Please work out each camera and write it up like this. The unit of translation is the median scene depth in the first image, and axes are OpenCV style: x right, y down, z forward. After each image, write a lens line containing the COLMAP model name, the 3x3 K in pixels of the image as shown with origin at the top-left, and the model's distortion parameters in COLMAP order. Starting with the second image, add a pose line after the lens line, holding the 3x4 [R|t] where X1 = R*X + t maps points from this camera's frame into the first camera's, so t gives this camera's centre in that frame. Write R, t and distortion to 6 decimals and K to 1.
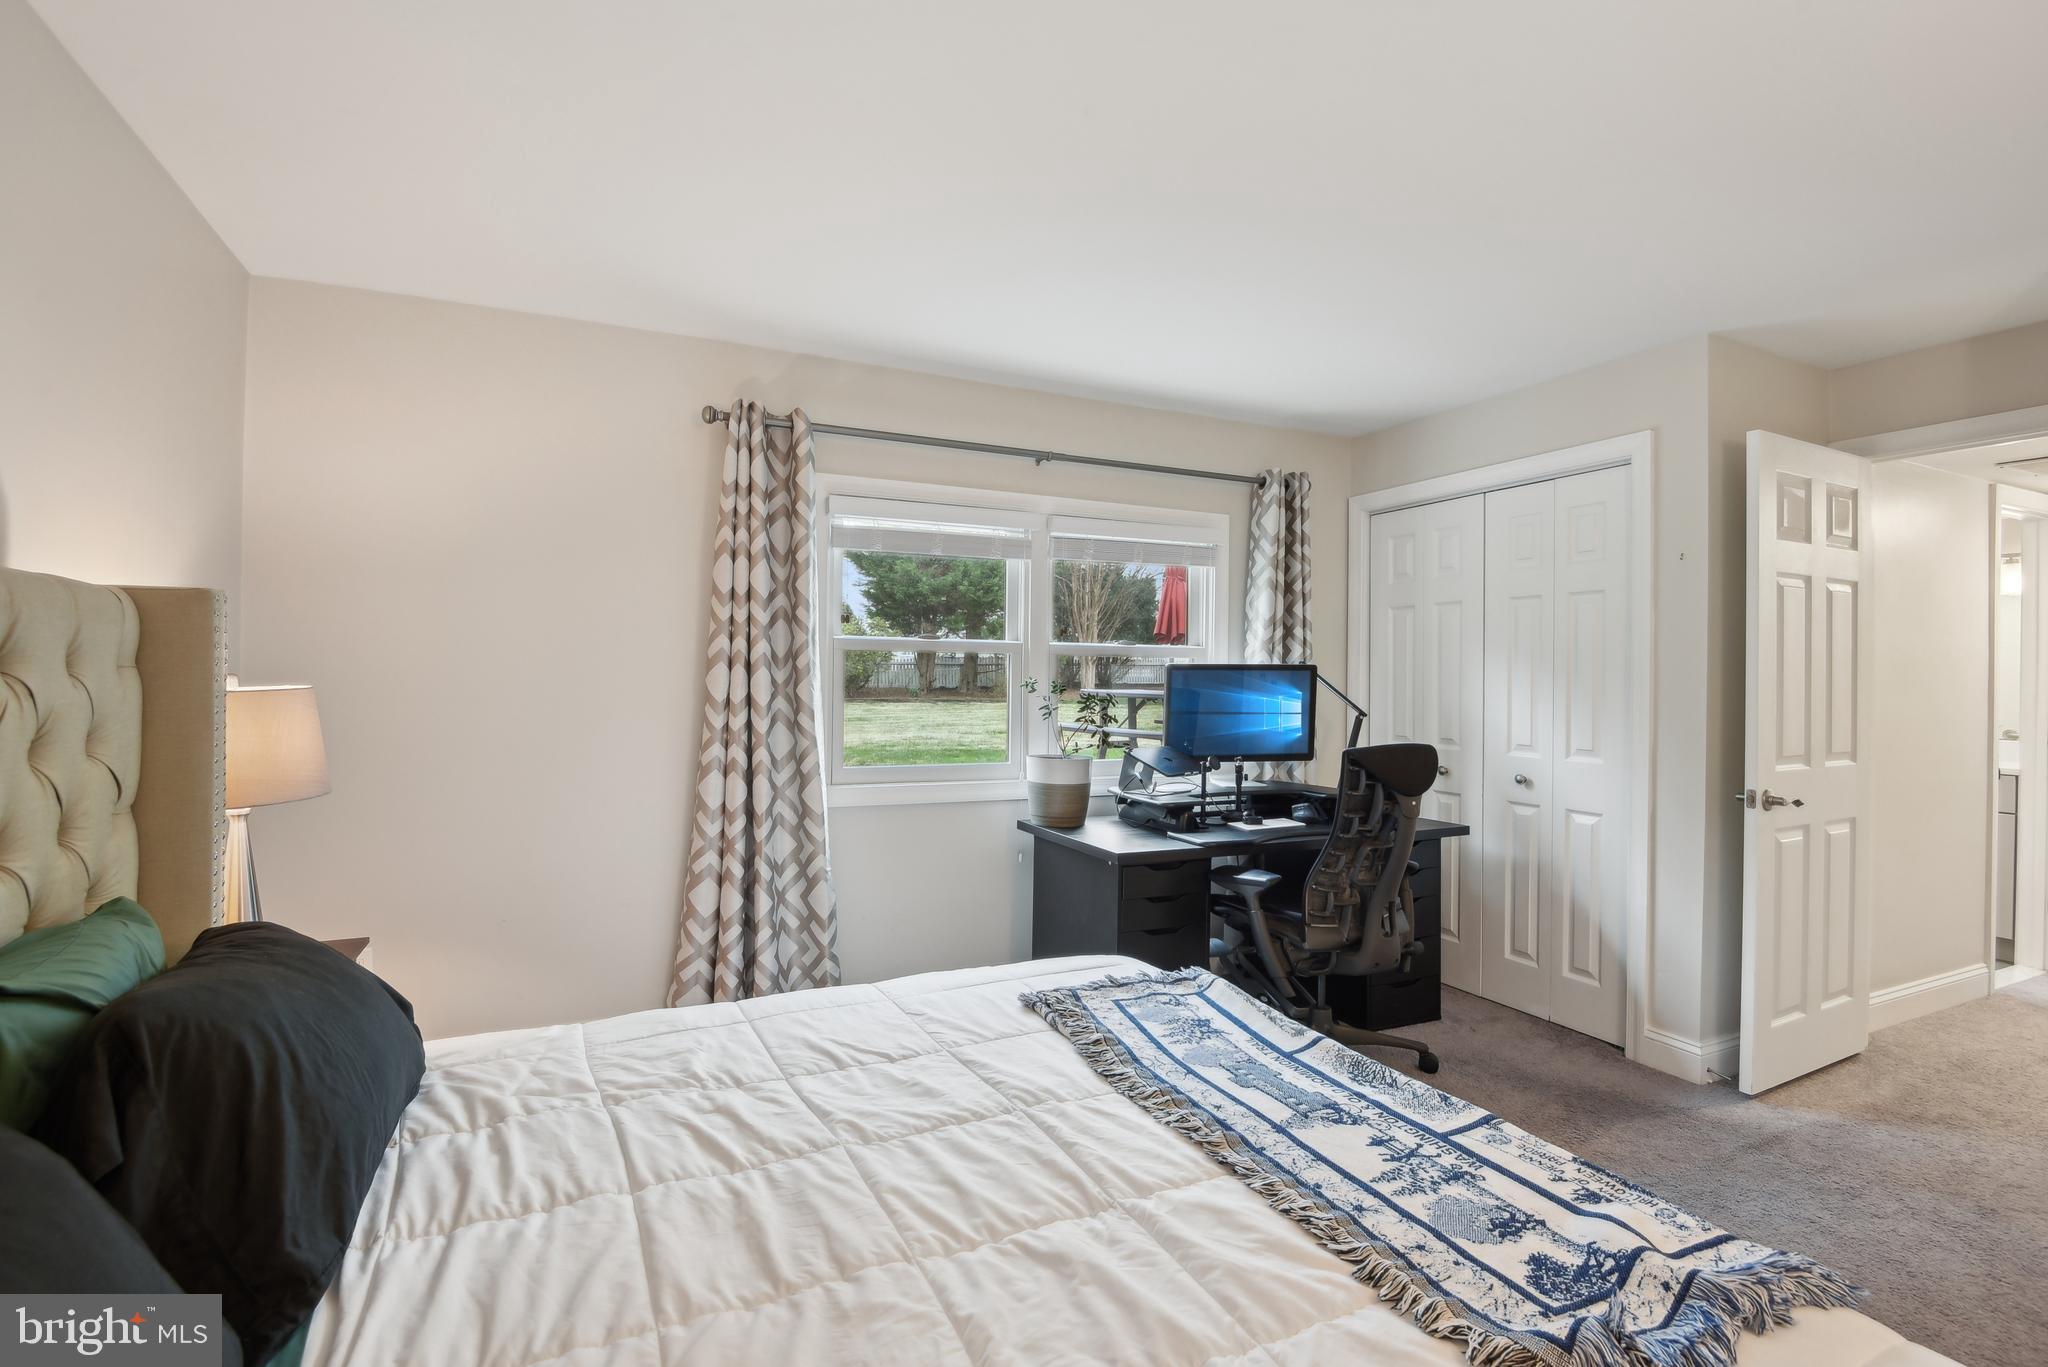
lens RADIAL K [[953.1, 0, 1009.1], [0, 953.1, 674.5], [0, 0, 1]] dist [-0.013627, -0.006346]
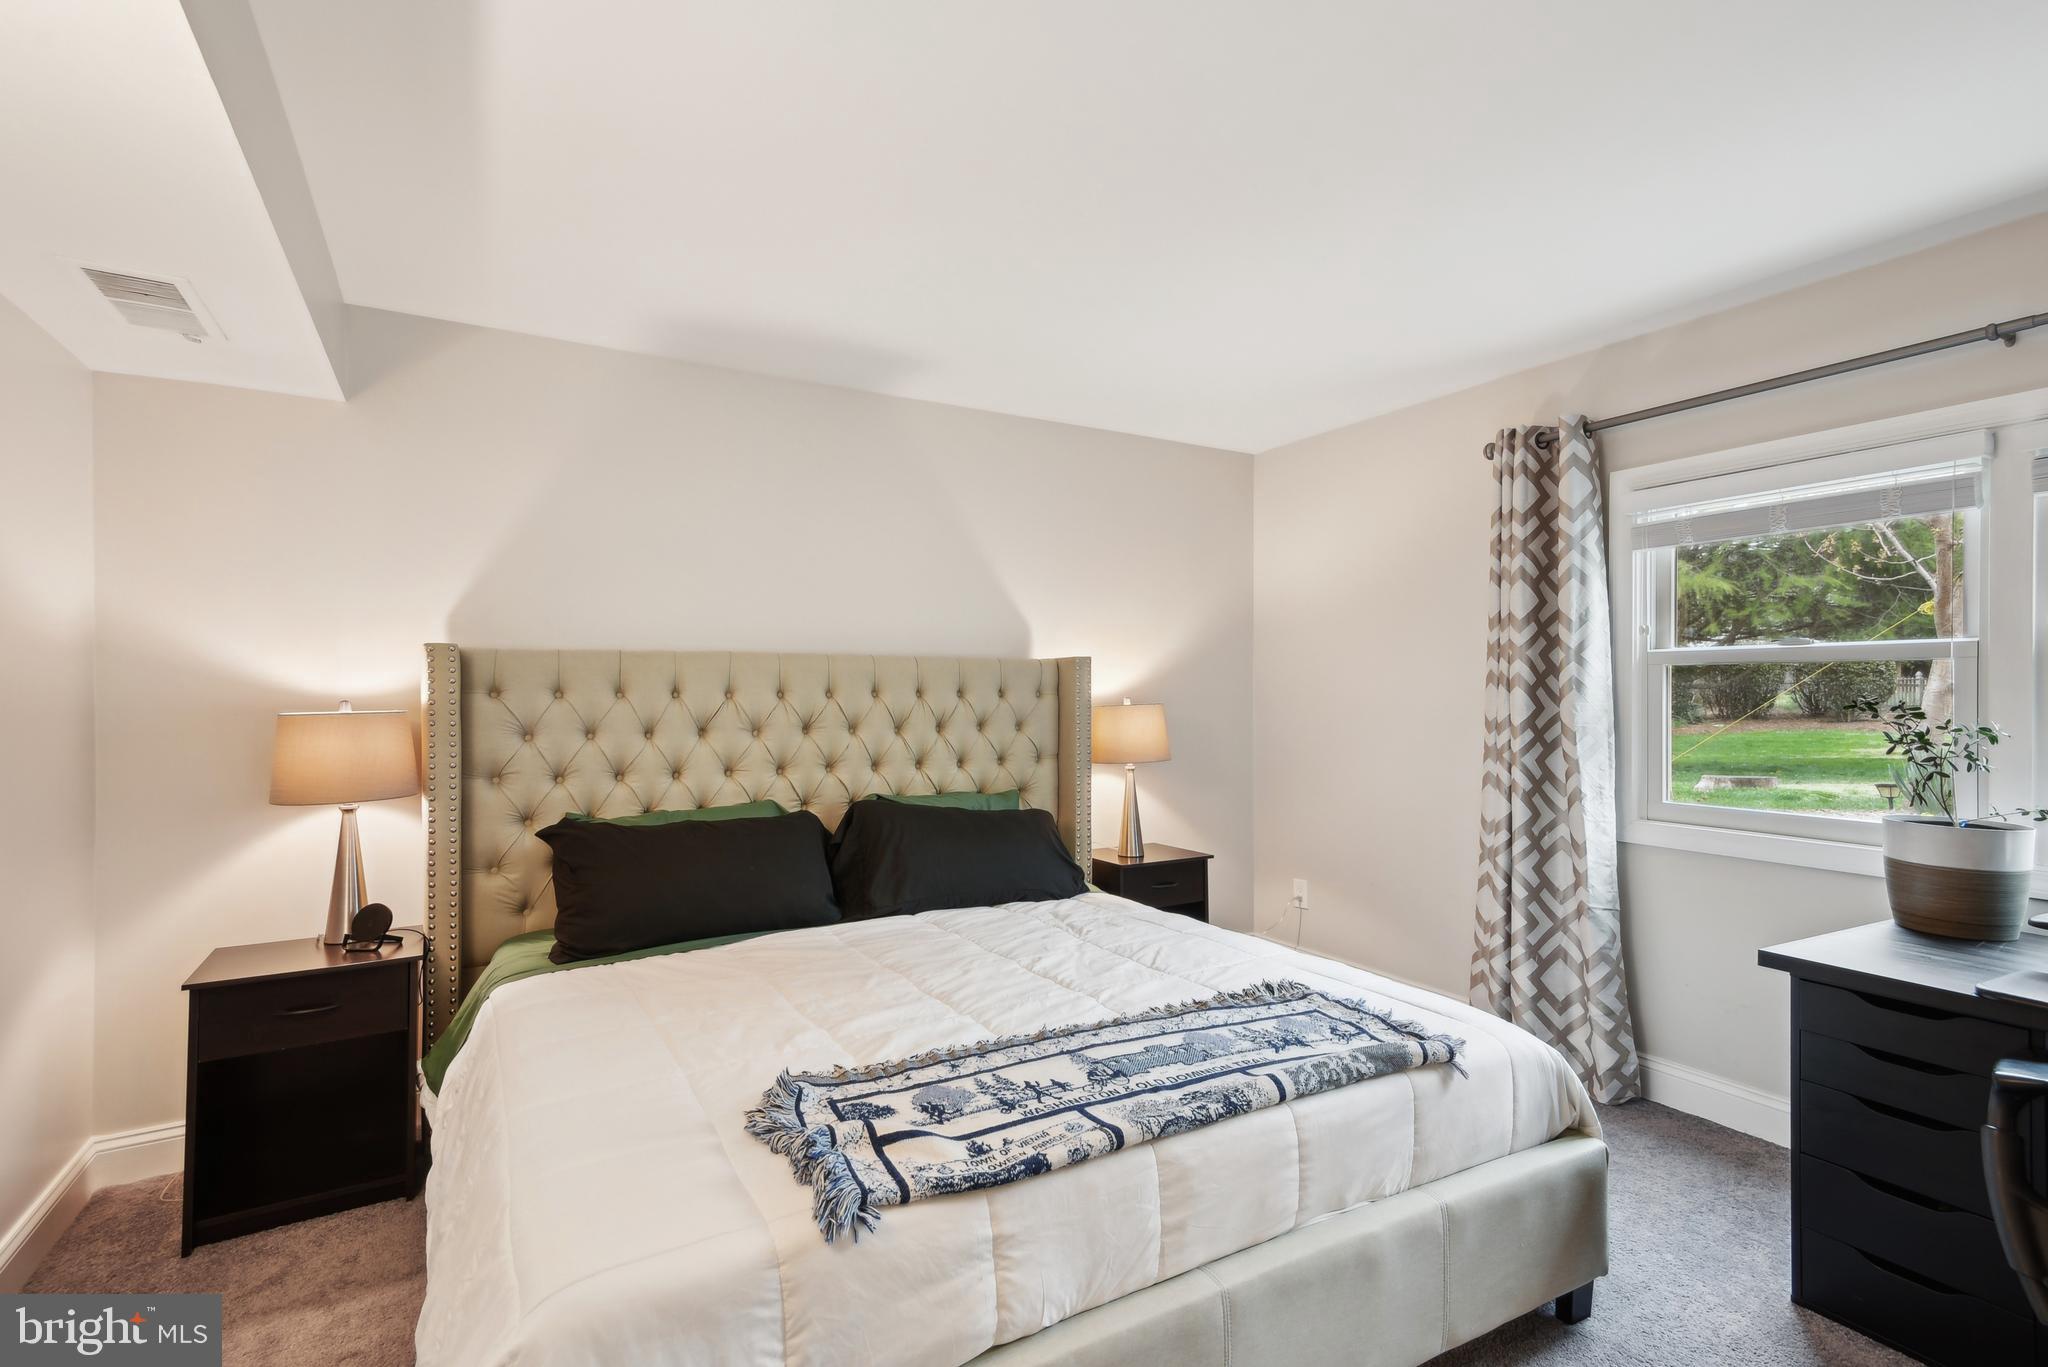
lens RADIAL K [[953.1, 0, 1003.5], [0, 953.1, 691.3], [0, 0, 1]] dist [-0.013627, -0.006346]
pose [[0.072390, -0.018624, -0.997202, 1.360457], [0.001970, 0.999826, -0.018530, 0.027588], [0.997374, -0.000623, 0.072415, 0.738537]]
